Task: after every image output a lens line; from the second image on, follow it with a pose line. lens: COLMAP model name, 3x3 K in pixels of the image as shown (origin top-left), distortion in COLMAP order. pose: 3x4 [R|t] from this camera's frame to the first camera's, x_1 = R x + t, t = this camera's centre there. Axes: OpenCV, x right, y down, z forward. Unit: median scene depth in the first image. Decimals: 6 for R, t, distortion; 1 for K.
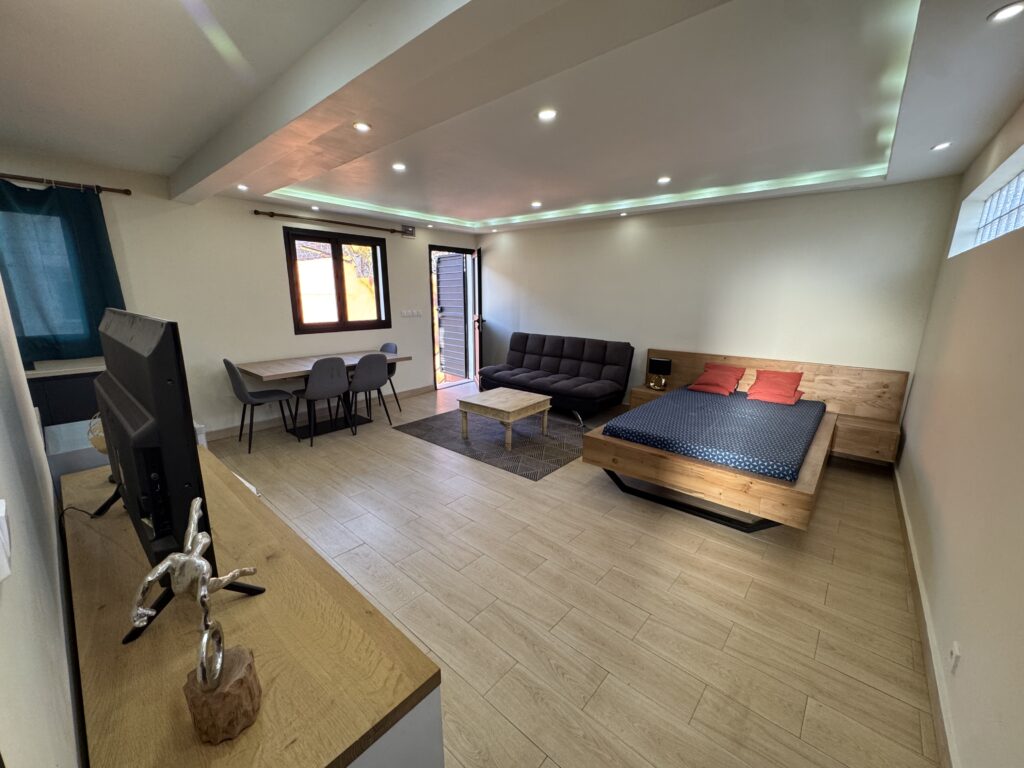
lens RADIAL K [[409.9, 0, 512.0], [0, 409.9, 384.0], [0, 0, 1]] dist [0.000145, -0.000020]
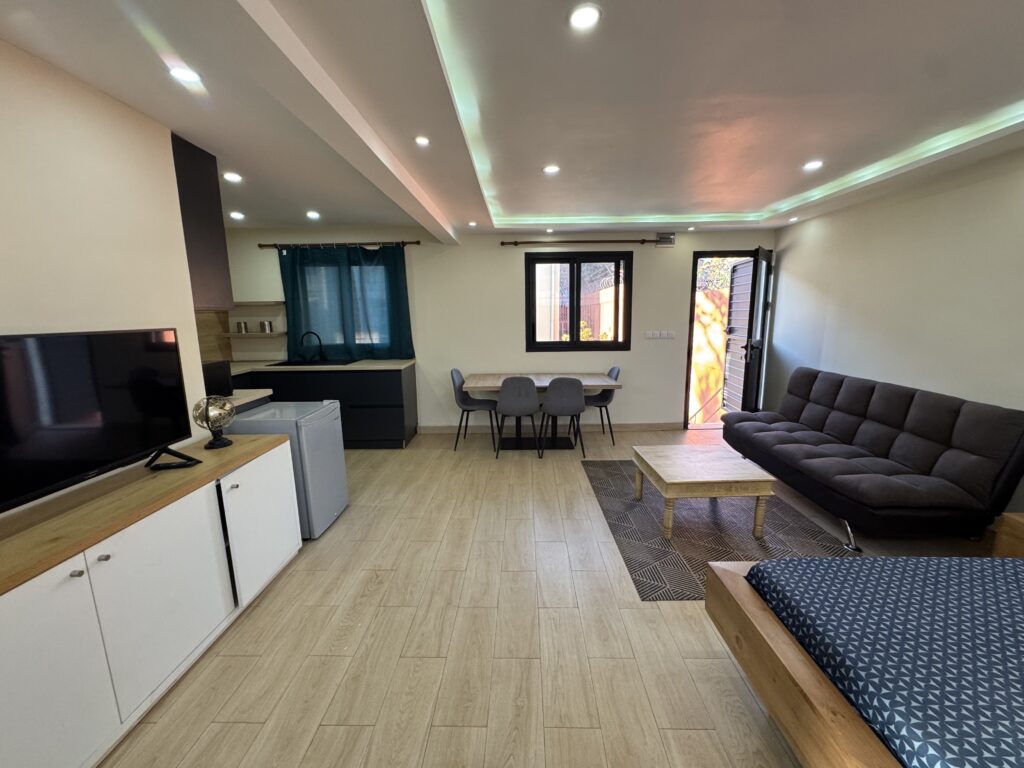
lens RADIAL K [[409.9, 0, 512.0], [0, 409.9, 384.0], [0, 0, 1]] dist [0.000145, -0.000020]
pose [[0.645029, 0.116617, -0.755208, 0.280864], [-0.148311, 0.988599, 0.025983, -0.063671], [0.749628, 0.095246, 0.654970, 0.297005]]
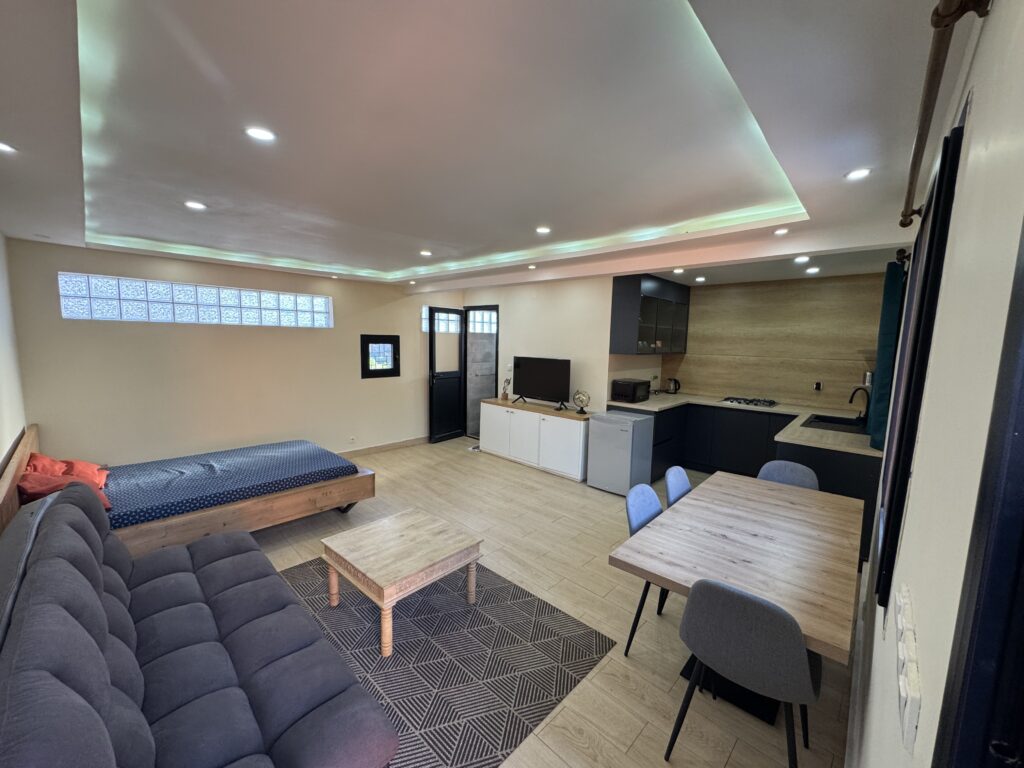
lens RADIAL K [[409.9, 0, 512.0], [0, 409.9, 384.0], [0, 0, 1]] dist [0.000145, -0.000020]
pose [[-0.998633, -0.034333, 0.039405, -0.184930], [-0.019856, 0.946665, 0.321608, -0.363898], [-0.048345, 0.320386, -0.946053, 1.441643]]
